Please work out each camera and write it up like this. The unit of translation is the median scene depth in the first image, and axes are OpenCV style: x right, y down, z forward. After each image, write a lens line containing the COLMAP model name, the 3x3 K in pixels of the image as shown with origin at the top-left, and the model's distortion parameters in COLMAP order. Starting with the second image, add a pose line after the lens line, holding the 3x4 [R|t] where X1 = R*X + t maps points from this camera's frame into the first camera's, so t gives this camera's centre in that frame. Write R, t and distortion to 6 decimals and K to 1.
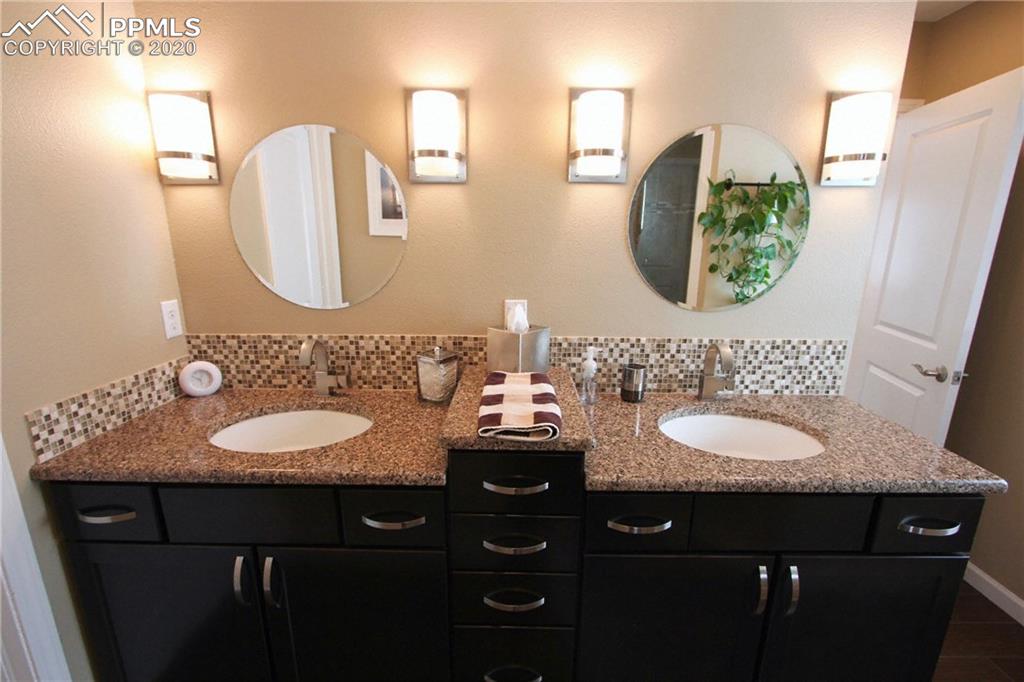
lens RADIAL K [[472.4, 0, 512.0], [0, 472.4, 341.0], [0, 0, 1]] dist [-0.017864, 0.000087]
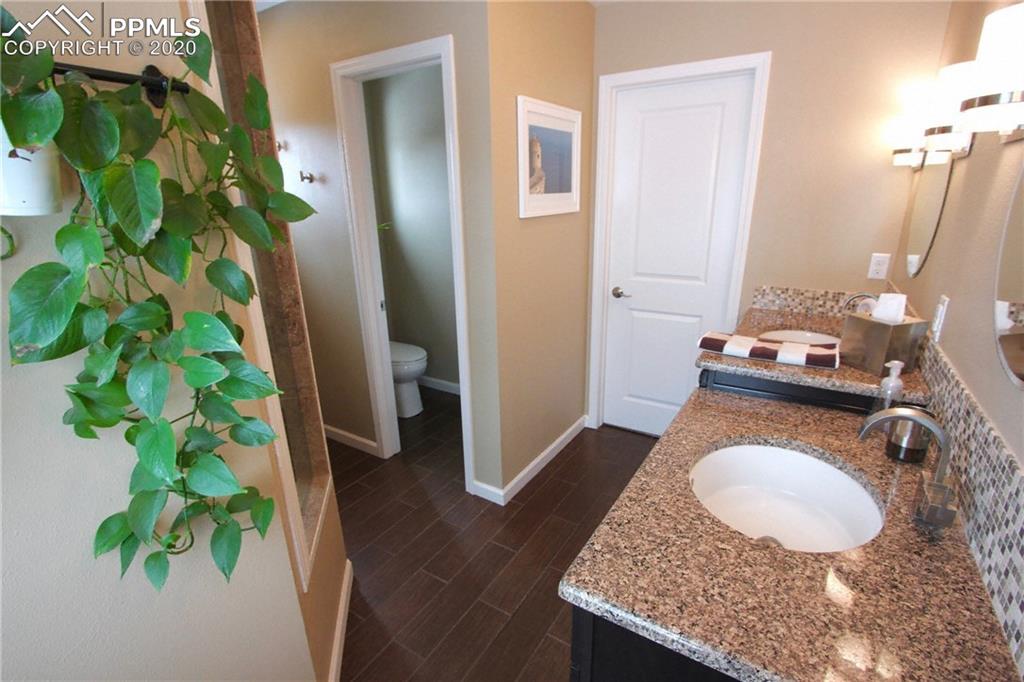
lens RADIAL K [[472.4, 0, 512.0], [0, 472.4, 341.0], [0, 0, 1]] dist [-0.017864, 0.000087]
pose [[-0.523910, 0.271550, -0.807328, 1.284696], [-0.163034, 0.898326, 0.407958, -0.288199], [0.836025, 0.345355, -0.426370, 0.885380]]
